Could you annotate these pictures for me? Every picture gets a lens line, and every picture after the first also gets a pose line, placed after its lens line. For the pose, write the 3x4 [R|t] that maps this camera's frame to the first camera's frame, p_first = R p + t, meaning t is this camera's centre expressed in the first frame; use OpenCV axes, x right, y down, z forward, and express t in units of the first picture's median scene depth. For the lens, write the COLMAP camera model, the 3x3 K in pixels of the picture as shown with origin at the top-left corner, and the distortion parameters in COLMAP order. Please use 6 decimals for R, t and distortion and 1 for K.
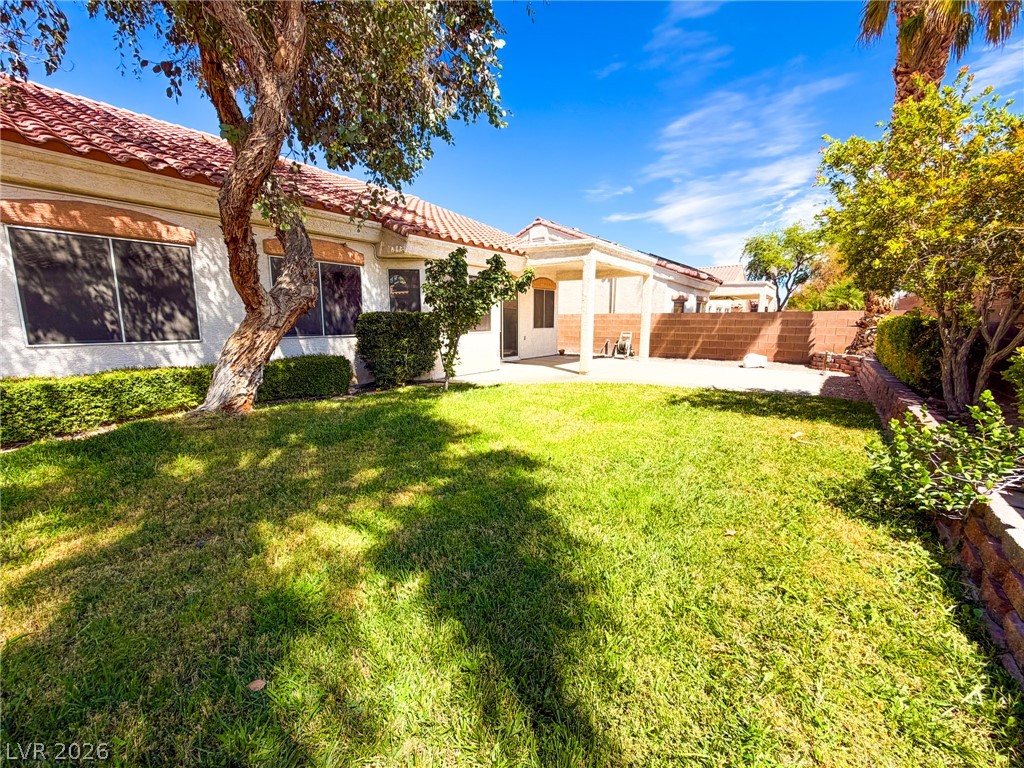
lens RADIAL K [[414.4, 0, 515.0], [0, 414.4, 375.9], [0, 0, 1]] dist [0.001570, -0.000138]
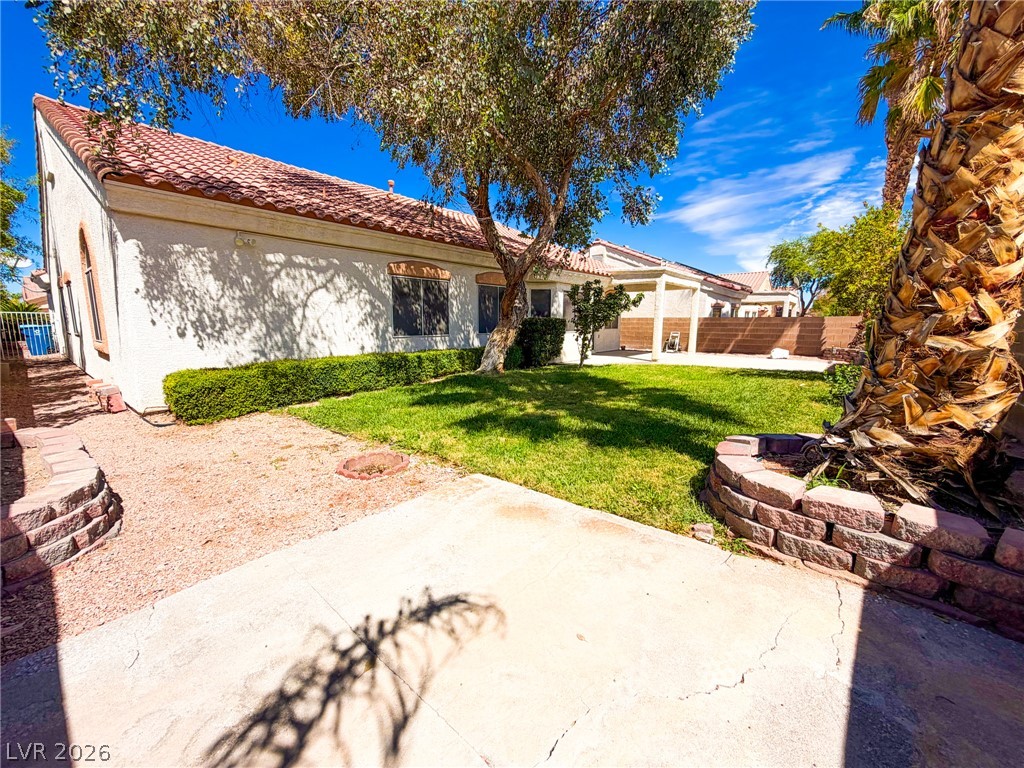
lens RADIAL K [[414.4, 0, 507.1], [0, 414.4, 389.8], [0, 0, 1]] dist [0.001570, -0.000138]
pose [[0.998538, 0.010095, -0.053101, -0.176451], [-0.008549, 0.999536, 0.029246, 0.037820], [0.053371, -0.028749, 0.998161, -0.302677]]
